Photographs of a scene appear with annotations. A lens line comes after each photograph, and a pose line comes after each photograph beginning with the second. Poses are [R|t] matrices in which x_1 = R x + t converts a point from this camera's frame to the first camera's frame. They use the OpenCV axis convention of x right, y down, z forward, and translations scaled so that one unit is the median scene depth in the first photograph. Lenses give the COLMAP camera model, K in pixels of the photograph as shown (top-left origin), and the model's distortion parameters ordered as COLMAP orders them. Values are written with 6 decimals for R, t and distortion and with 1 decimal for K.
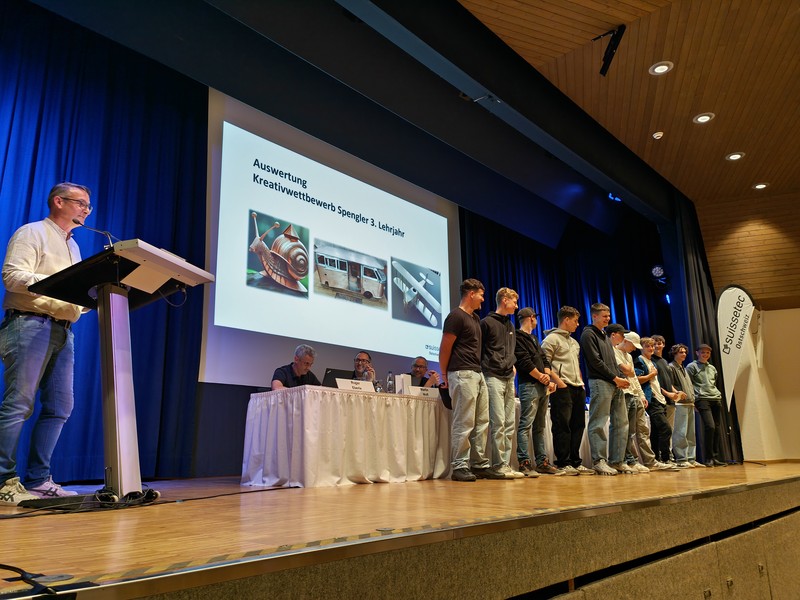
lens RADIAL K [[583.1, 0, 367.7], [0, 583.1, 289.5], [0, 0, 1]] dist [0.060058, -0.073255]
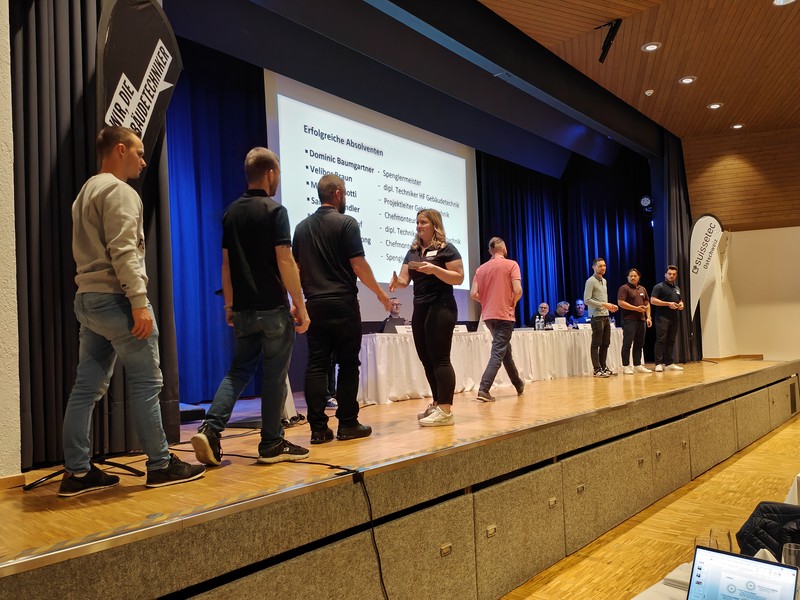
lens RADIAL K [[590.5, 0, 400.0], [0, 590.5, 300.0], [0, 0, 1]] dist [0.003115, -0.000861]
pose [[0.998681, -0.024324, 0.045218, -0.050067], [0.015000, 0.980465, 0.196123, -0.086323], [-0.049105, -0.195186, 0.979536, -0.165364]]
